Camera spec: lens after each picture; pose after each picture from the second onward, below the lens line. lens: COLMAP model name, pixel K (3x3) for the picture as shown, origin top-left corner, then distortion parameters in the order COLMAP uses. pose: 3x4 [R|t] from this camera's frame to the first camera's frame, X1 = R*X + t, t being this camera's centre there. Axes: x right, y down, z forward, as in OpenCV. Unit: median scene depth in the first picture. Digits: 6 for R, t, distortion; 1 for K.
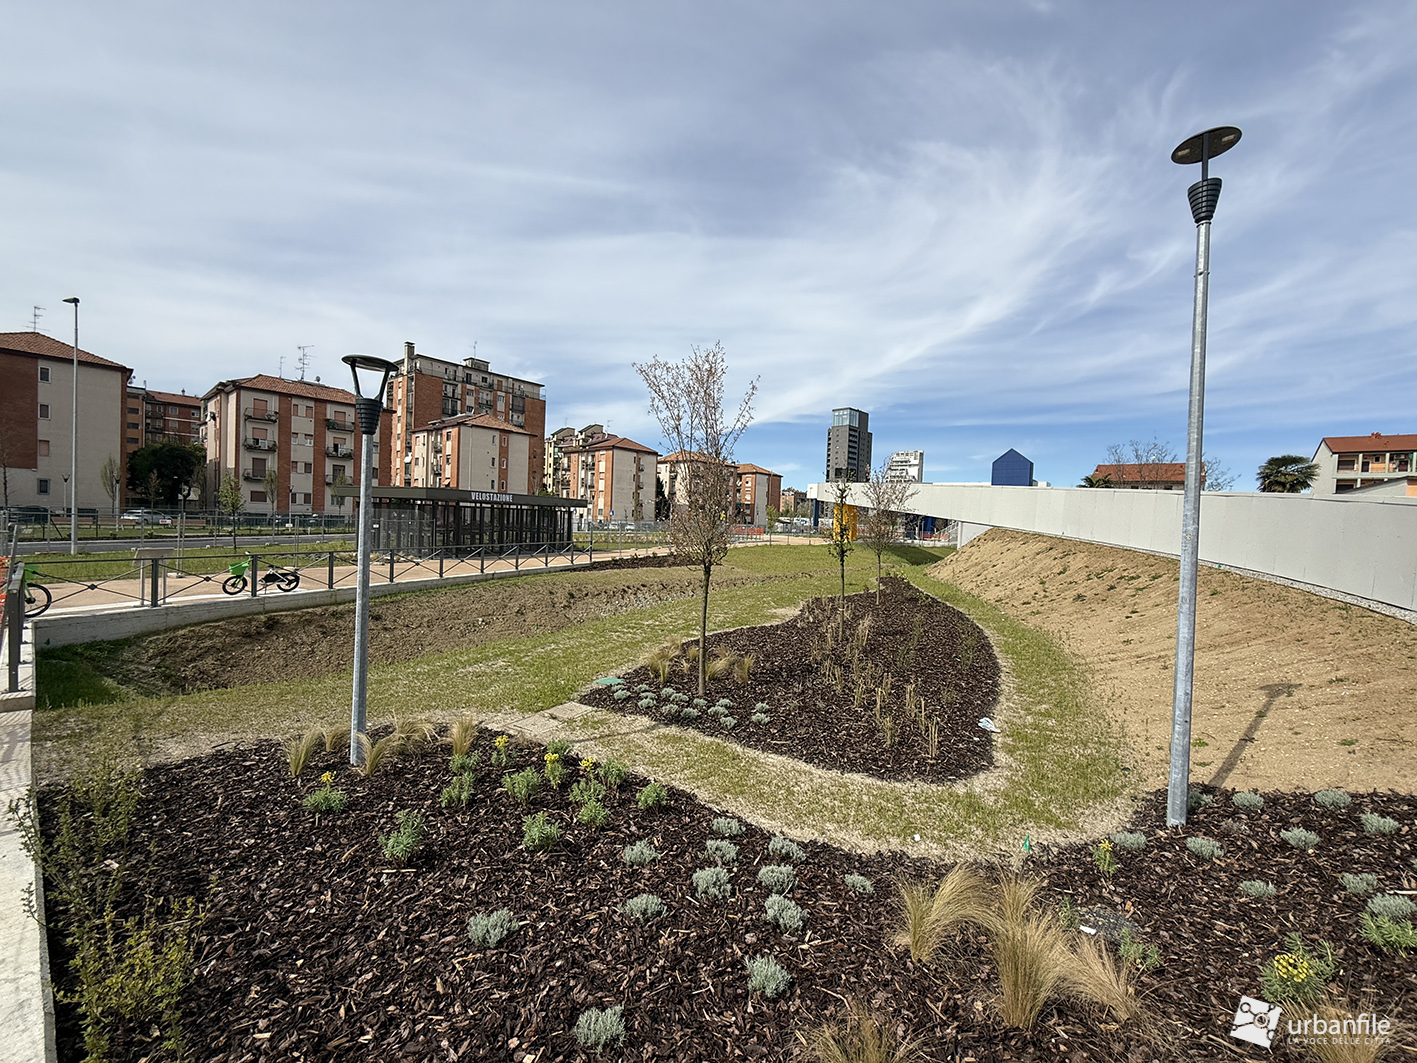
lens RADIAL K [[565.9, 0, 710.9], [0, 565.9, 534.8], [0, 0, 1]] dist [0.001420, 0.000550]
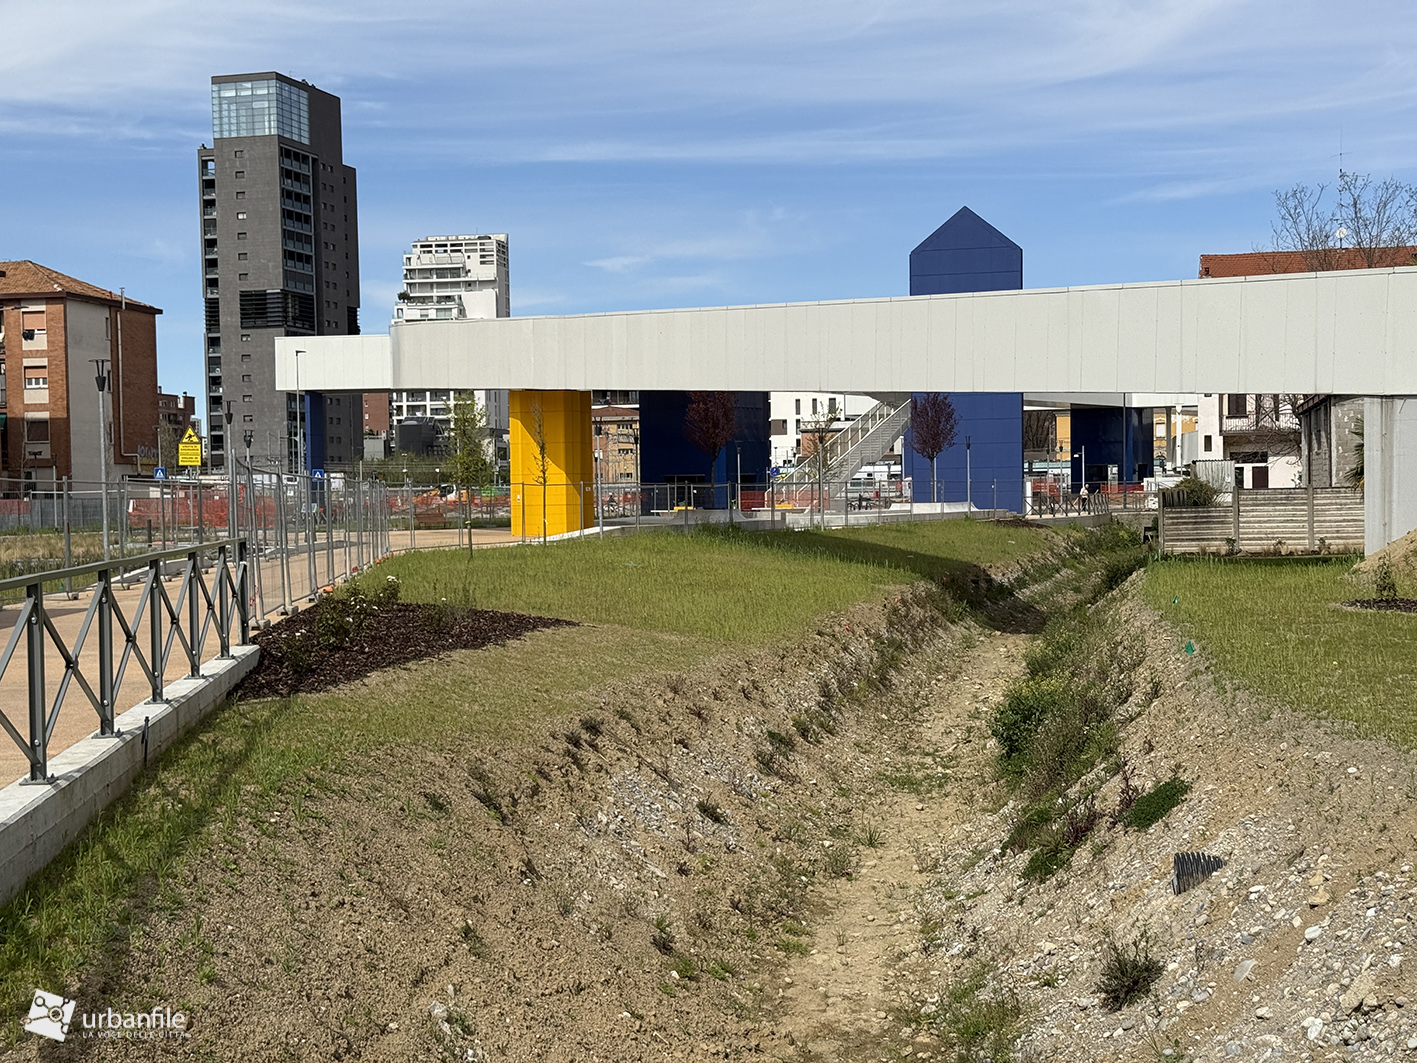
lens RADIAL K [[1972.7, 0, 708.5], [0, 1972.7, 531.5], [0, 0, 1]] dist [0.181690, -0.331234]
pose [[0.883793, -0.064625, 0.463394, -0.133333], [0.065666, 0.997745, 0.013906, 0.003286], [-0.463248, 0.018139, 0.886043, 0.105955]]
